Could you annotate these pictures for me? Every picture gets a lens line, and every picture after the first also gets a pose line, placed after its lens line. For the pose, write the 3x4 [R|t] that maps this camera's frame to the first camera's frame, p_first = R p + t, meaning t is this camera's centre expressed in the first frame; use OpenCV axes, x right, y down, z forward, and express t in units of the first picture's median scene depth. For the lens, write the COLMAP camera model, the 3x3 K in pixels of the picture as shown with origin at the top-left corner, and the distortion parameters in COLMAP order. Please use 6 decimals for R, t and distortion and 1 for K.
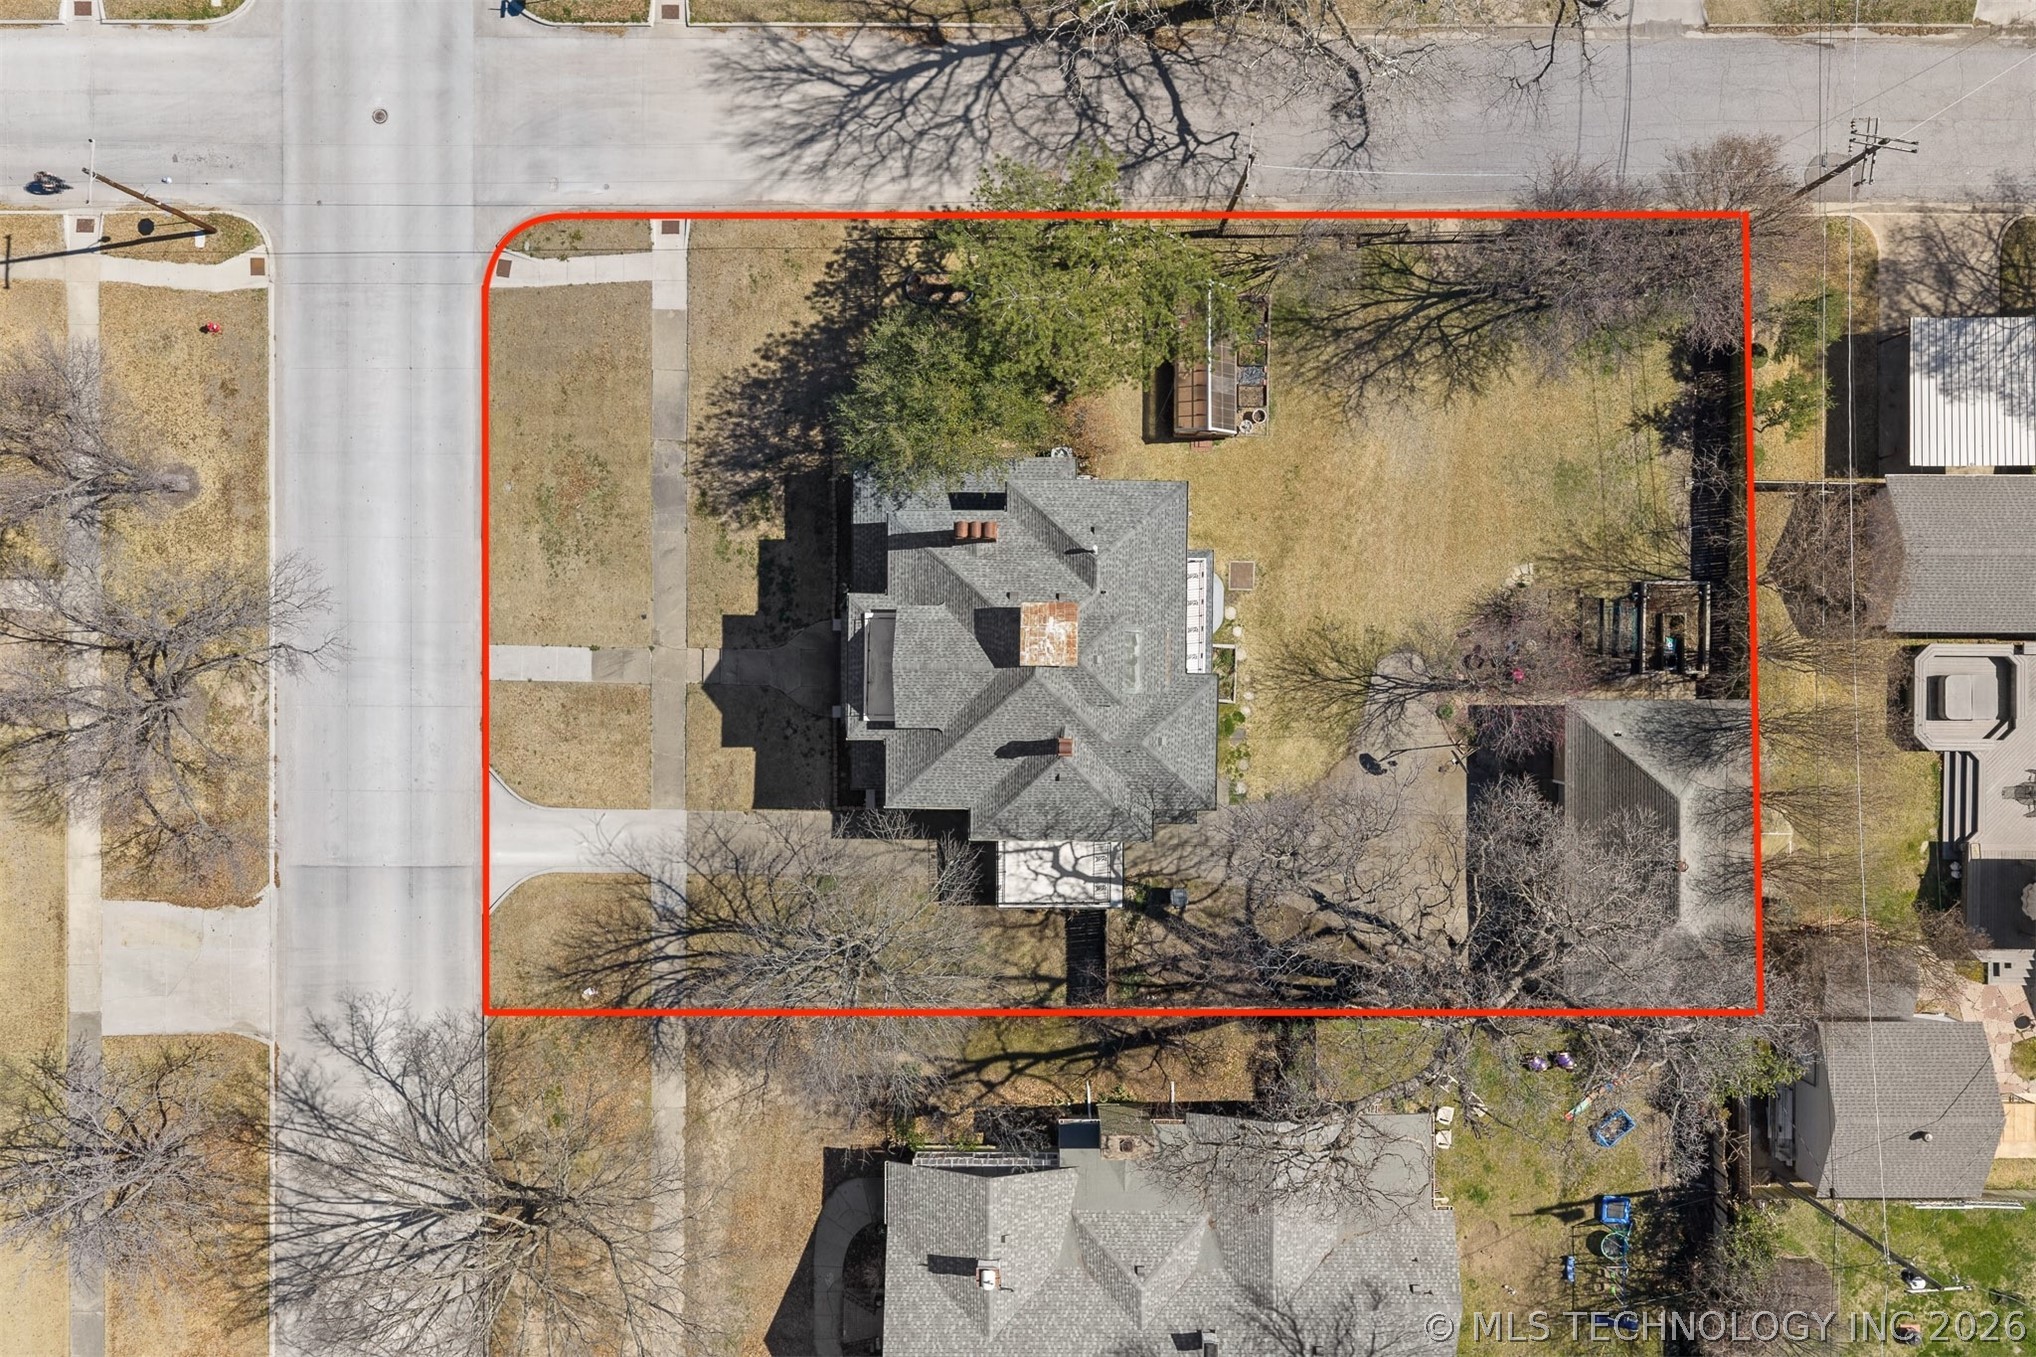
lens RADIAL K [[1702.1, 0, 1017.7], [0, 1702.1, 672.1], [0, 0, 1]] dist [0.010670, -0.002515]
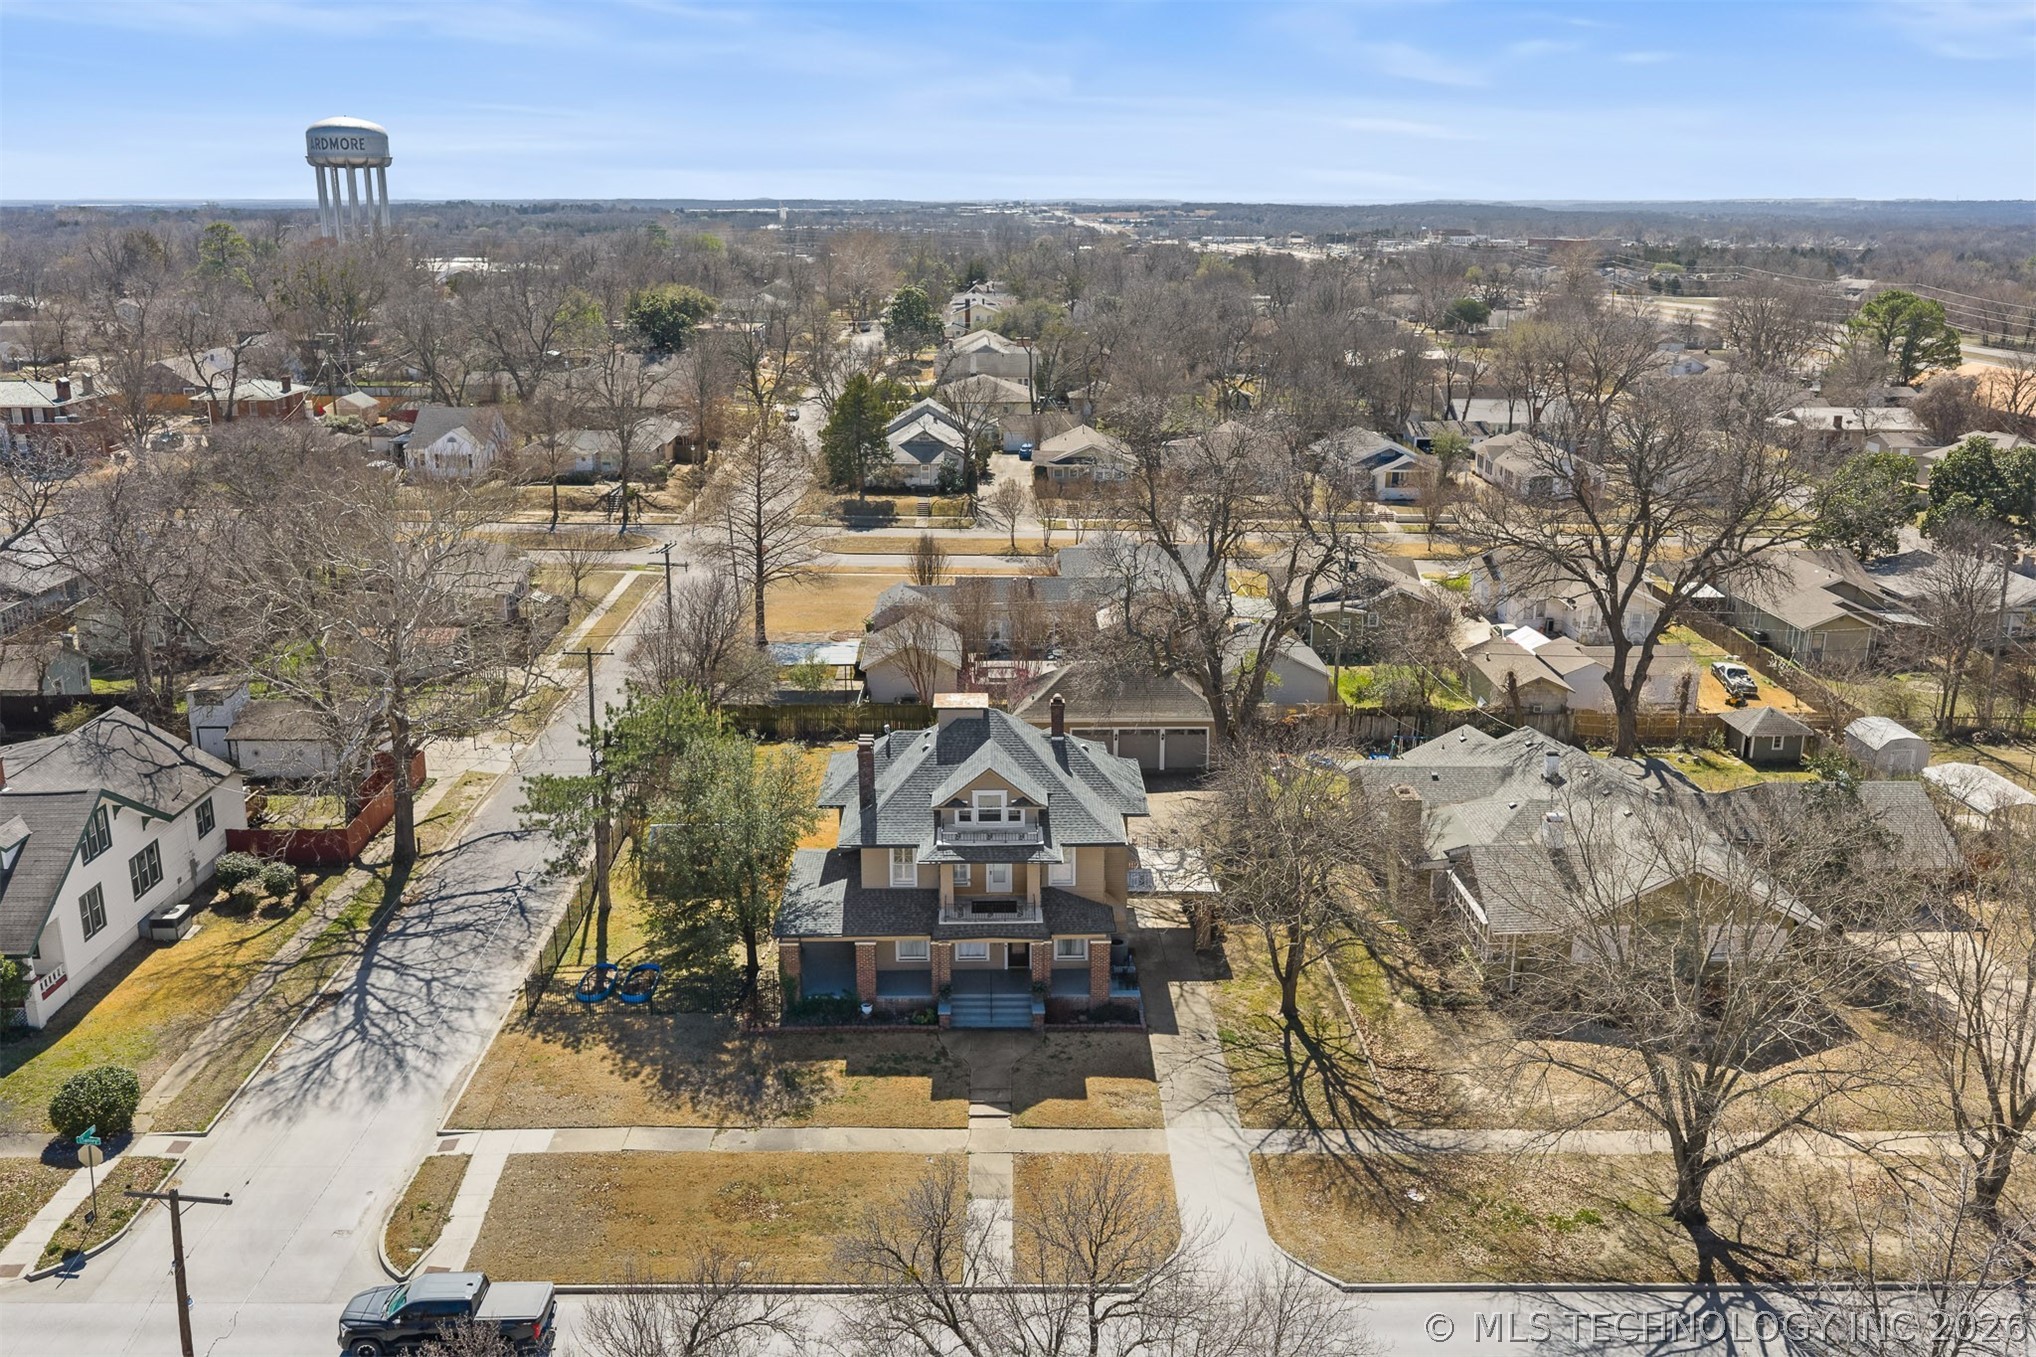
lens RADIAL K [[1702.1, 0, 1022.9], [0, 1702.1, 679.0], [0, 0, 1]] dist [0.010670, -0.002515]
pose [[-0.032020, -0.241075, 0.969978, -0.948680], [0.999486, -0.006410, 0.031401, -0.013141], [-0.001352, 0.970485, 0.241157, 0.593670]]
